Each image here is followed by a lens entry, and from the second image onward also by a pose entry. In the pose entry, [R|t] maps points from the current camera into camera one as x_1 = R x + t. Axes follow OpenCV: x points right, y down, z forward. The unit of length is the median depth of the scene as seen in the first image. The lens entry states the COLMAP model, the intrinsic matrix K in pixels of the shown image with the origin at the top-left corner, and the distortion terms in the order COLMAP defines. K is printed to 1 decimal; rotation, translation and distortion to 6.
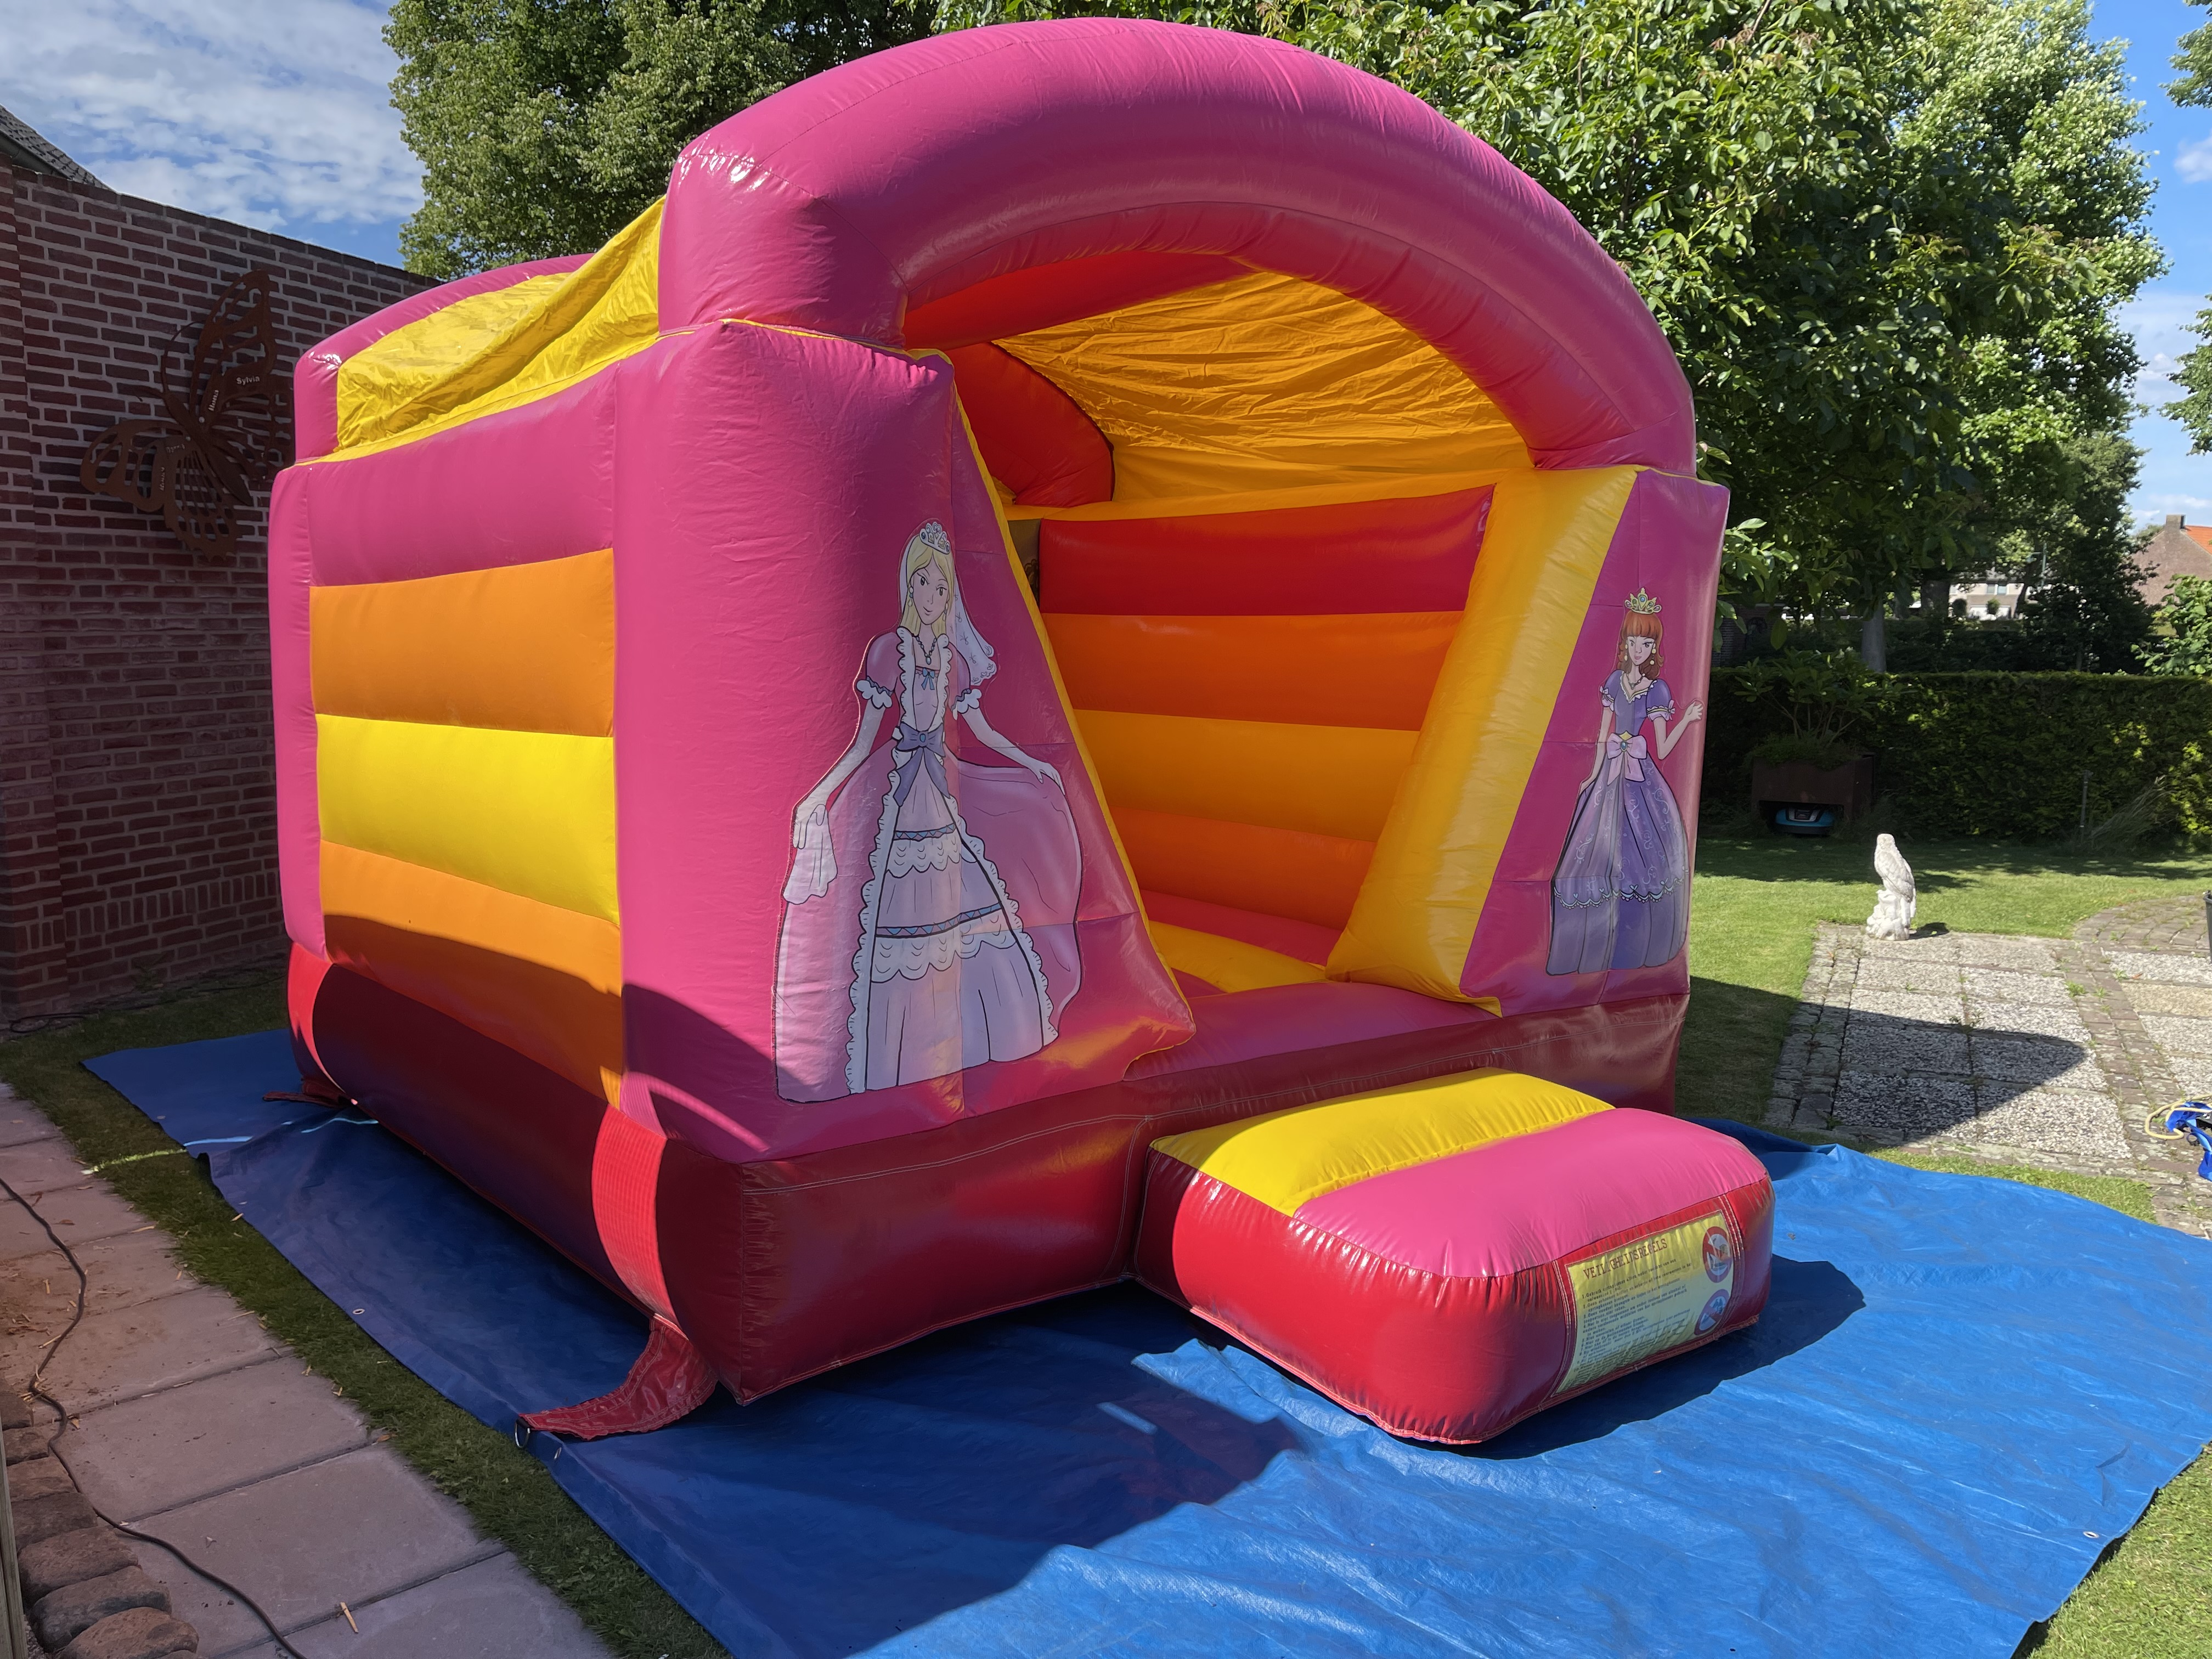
lens RADIAL K [[1728.9, 0, 1106.0], [0, 1728.9, 829.5], [0, 0, 1]] dist [0.104860, -0.165521]
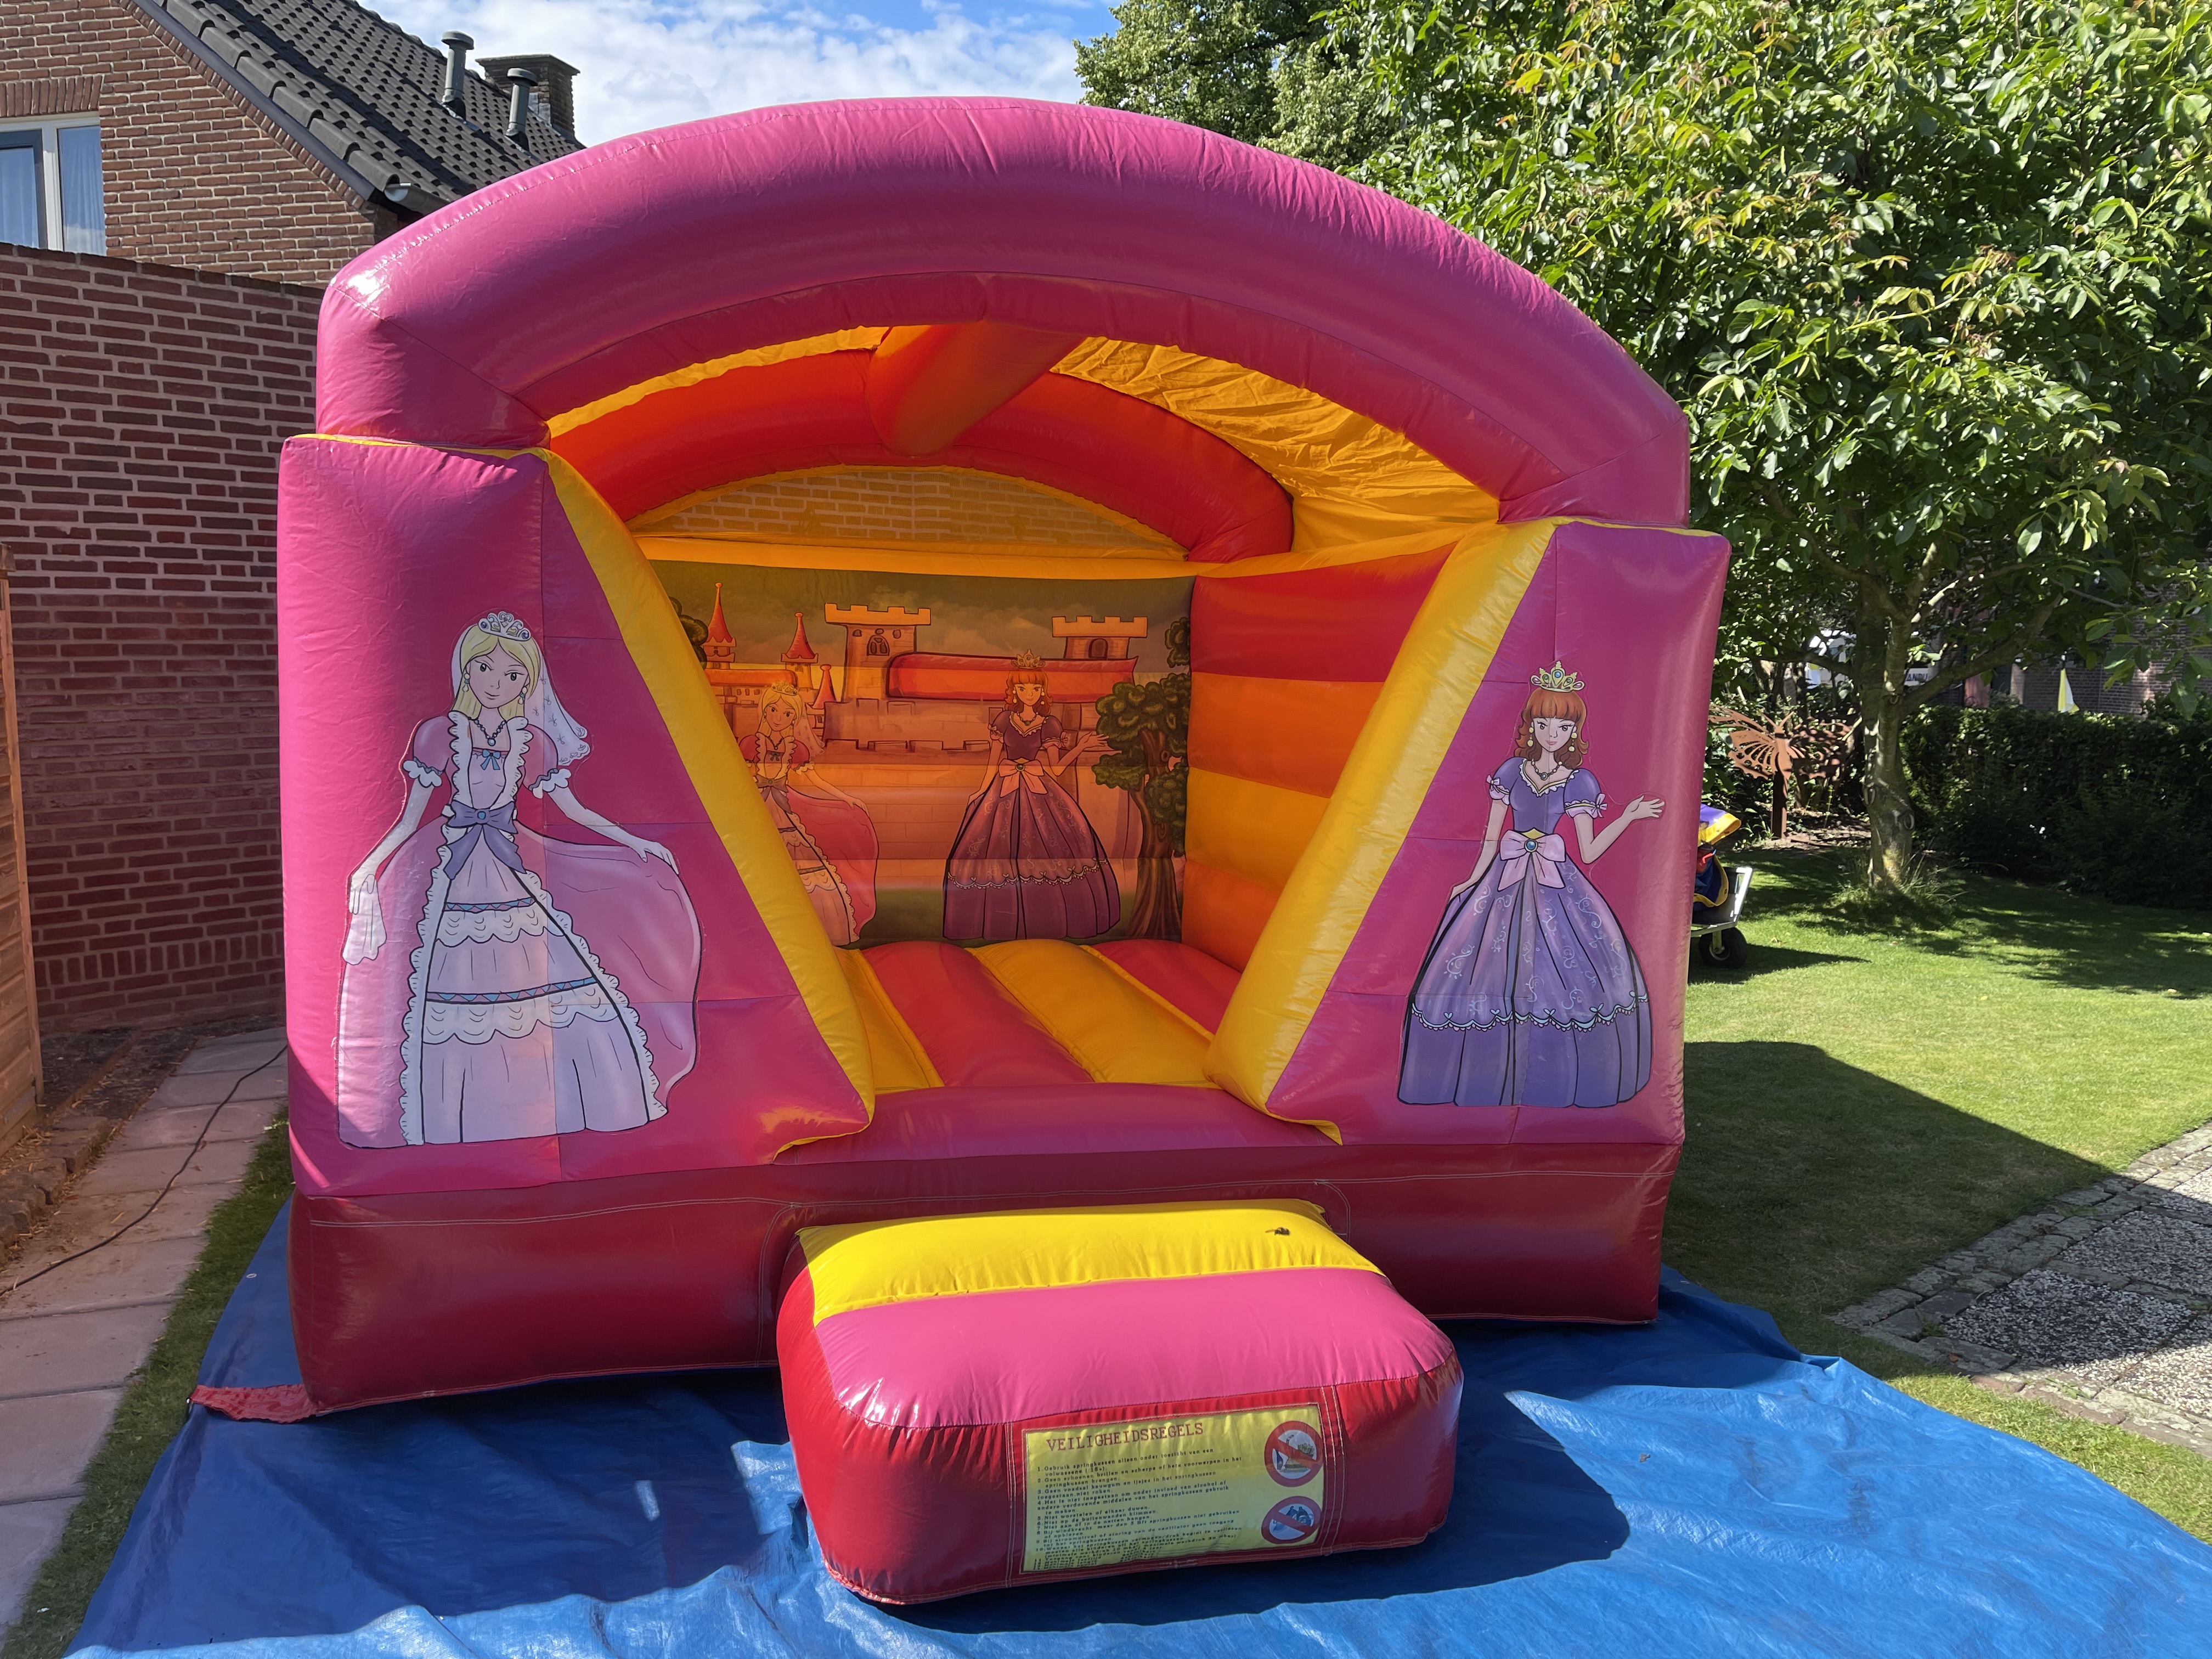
lens RADIAL K [[1728.9, 0, 1106.0], [0, 1728.9, 829.5], [0, 0, 1]] dist [0.104860, -0.165521]
pose [[0.901321, 0.045828, -0.430720, 0.659146], [-0.052874, 0.998592, -0.004395, -0.056736], [0.429912, 0.026735, 0.902475, 0.193834]]
